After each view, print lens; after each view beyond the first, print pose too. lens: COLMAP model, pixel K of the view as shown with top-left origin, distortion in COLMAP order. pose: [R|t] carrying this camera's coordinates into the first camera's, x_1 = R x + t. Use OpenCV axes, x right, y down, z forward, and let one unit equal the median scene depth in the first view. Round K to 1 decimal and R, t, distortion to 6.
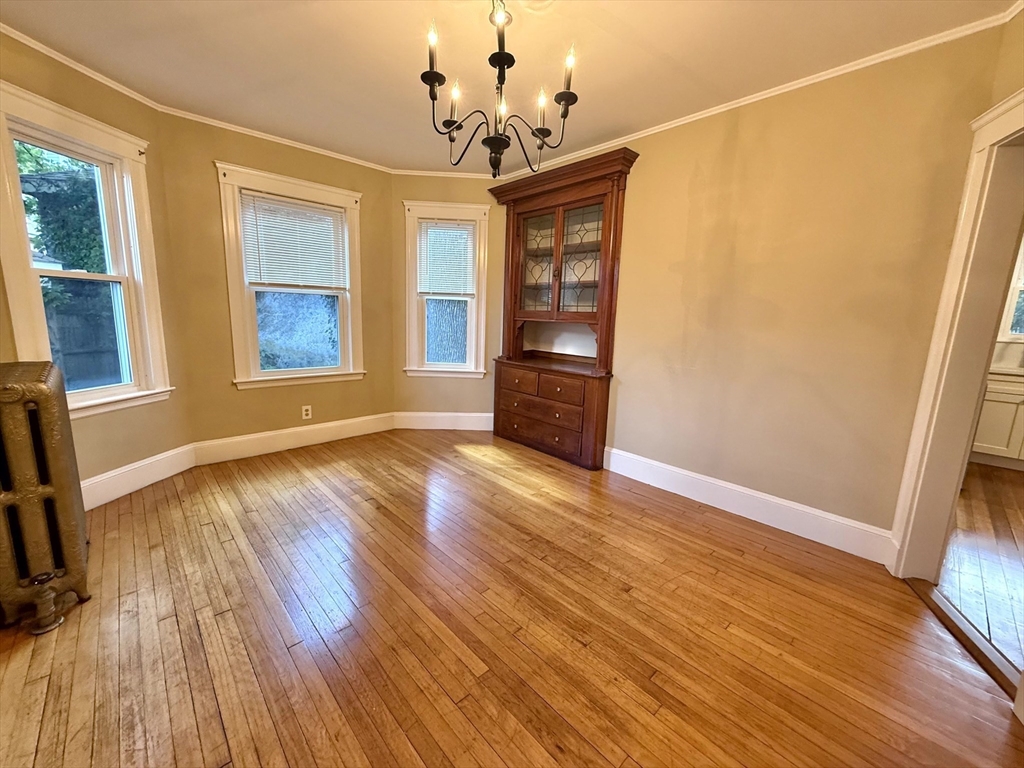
lens RADIAL K [[409.6, 0, 510.4], [0, 409.6, 385.5], [0, 0, 1]] dist [-0.000145, -0.000098]
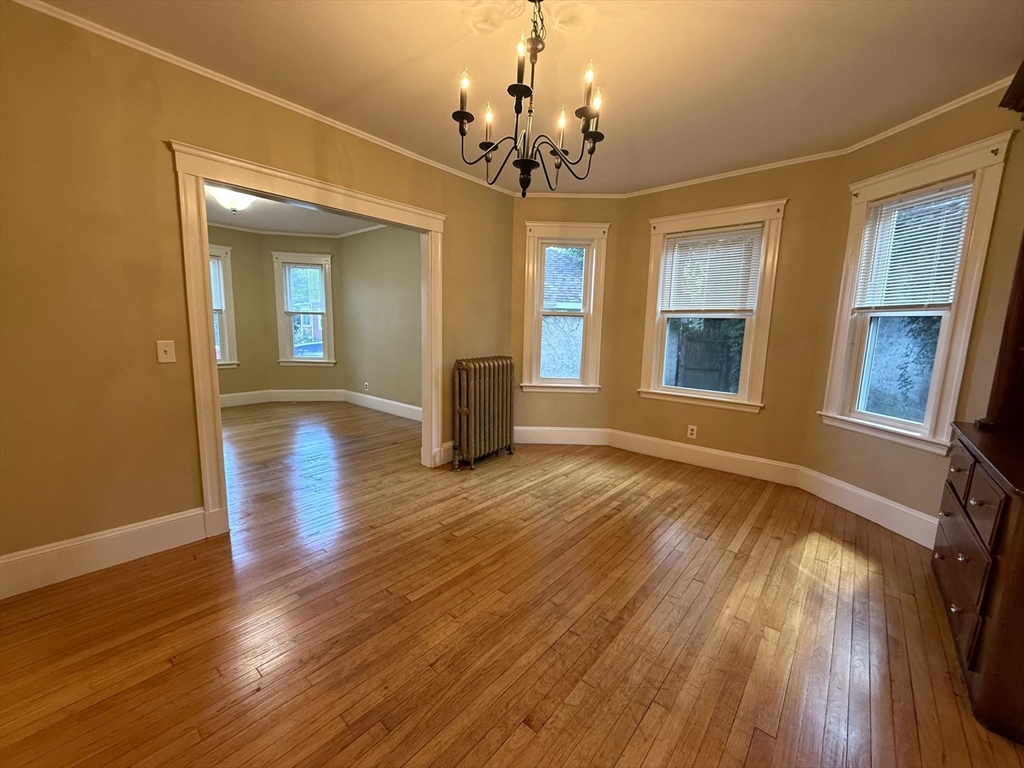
lens RADIAL K [[408.6, 0, 512.1], [0, 408.6, 385.5], [0, 0, 1]] dist [-0.000106, -0.000227]
pose [[0.108870, 0.112963, -0.987617, 0.513953], [-0.192991, 0.977020, 0.090476, -0.060651], [0.975142, 0.180751, 0.128169, 0.453047]]
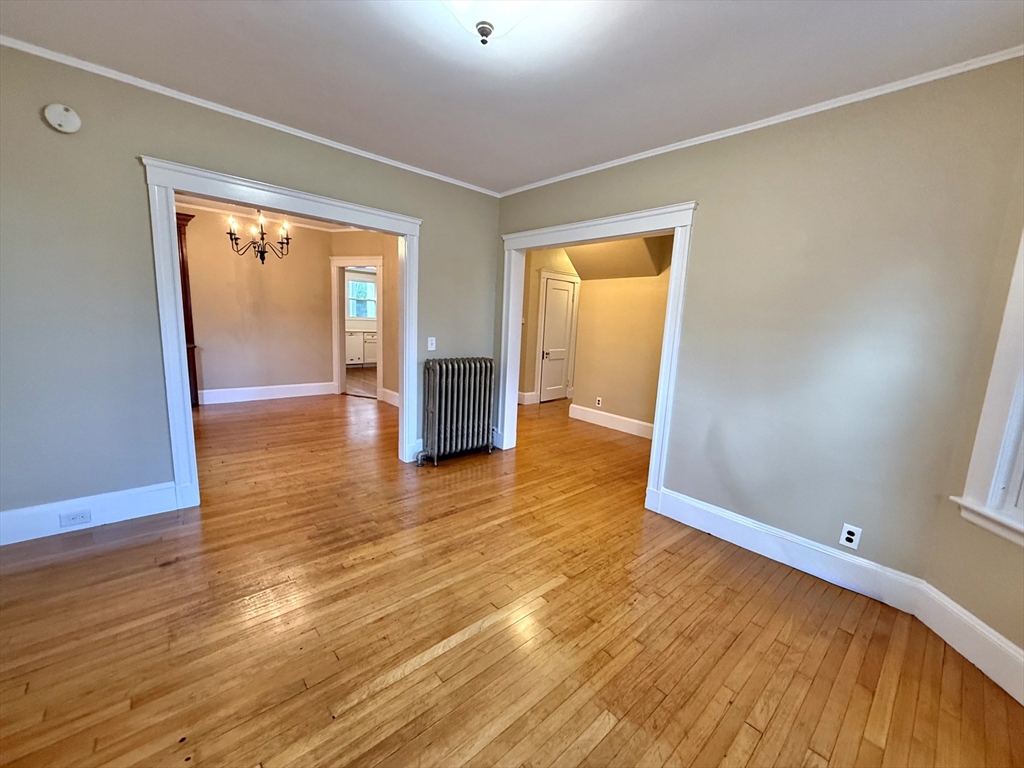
lens RADIAL K [[409.6, 0, 510.4], [0, 409.6, 385.5], [0, 0, 1]] dist [-0.000145, -0.000098]
pose [[0.020012, -0.190619, 0.981460, -1.355230], [0.128251, 0.974036, 0.186562, -0.013405], [-0.991540, 0.122140, 0.043939, -0.301385]]
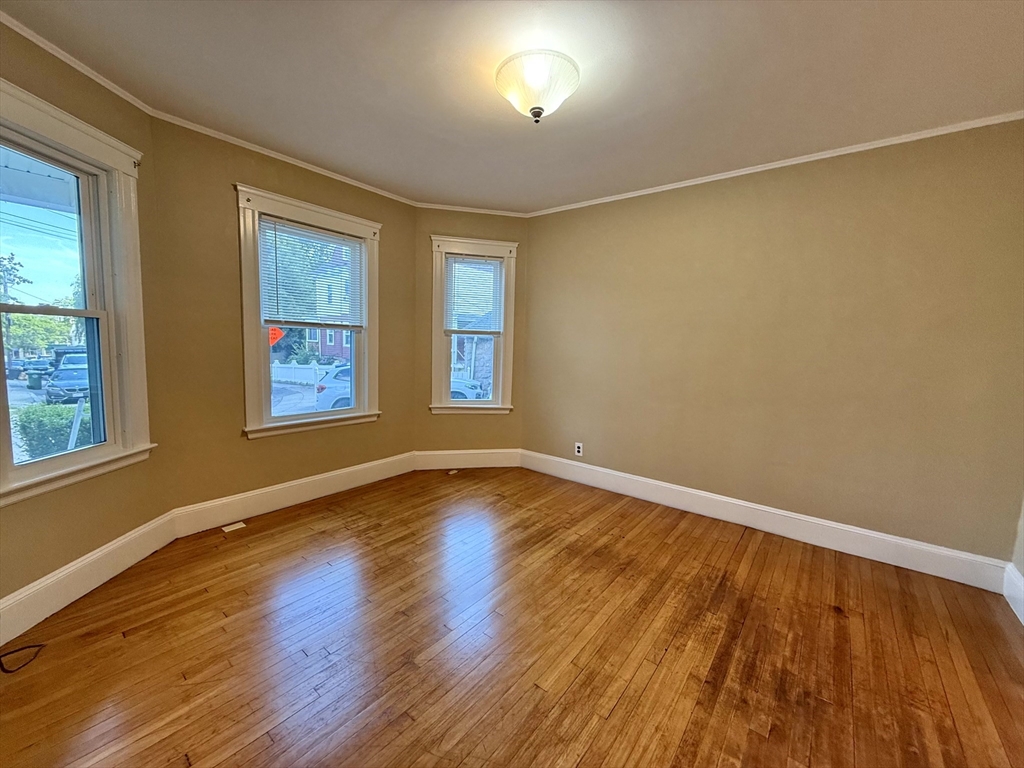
lens RADIAL K [[408.6, 0, 512.1], [0, 408.6, 385.5], [0, 0, 1]] dist [-0.000106, -0.000227]
pose [[0.147526, 0.077551, -0.986013, -0.276955], [-0.198607, 0.978938, 0.047280, 0.042807], [0.968913, 0.188854, 0.159821, -0.353966]]
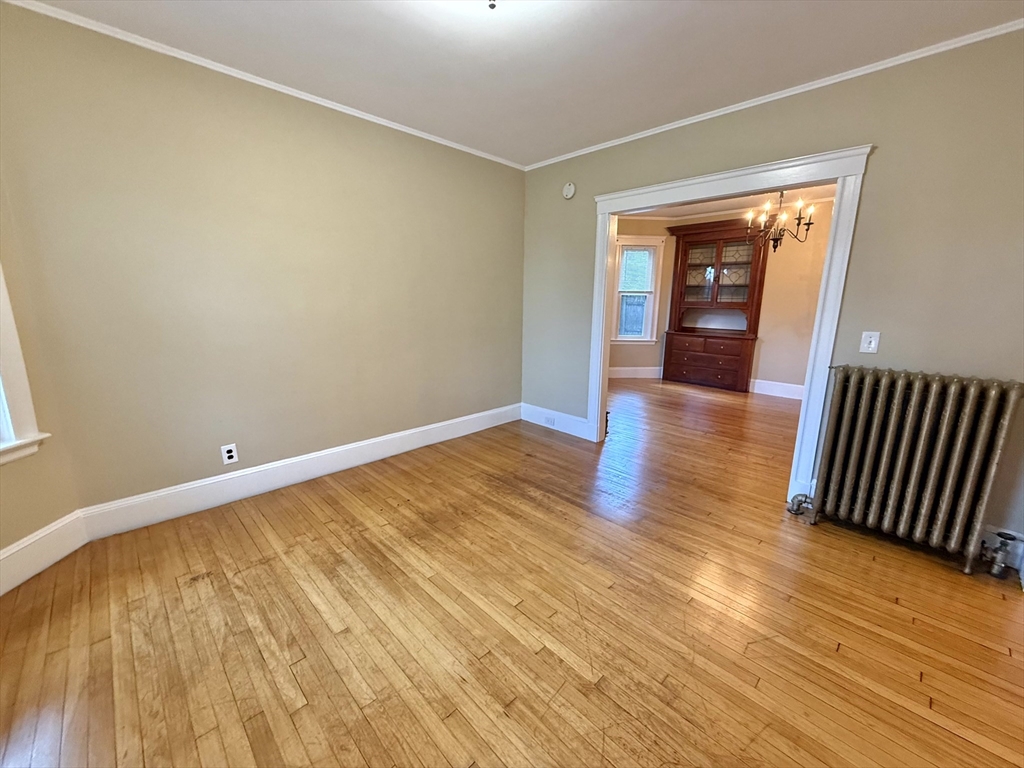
lens RADIAL K [[408.6, 0, 512.1], [0, 408.6, 385.5], [0, 0, 1]] dist [-0.000106, -0.000227]
pose [[0.999382, -0.026715, 0.022847, -0.854607], [0.025917, 0.999067, 0.034542, 0.093017], [-0.023749, -0.033928, 0.999142, -0.744893]]
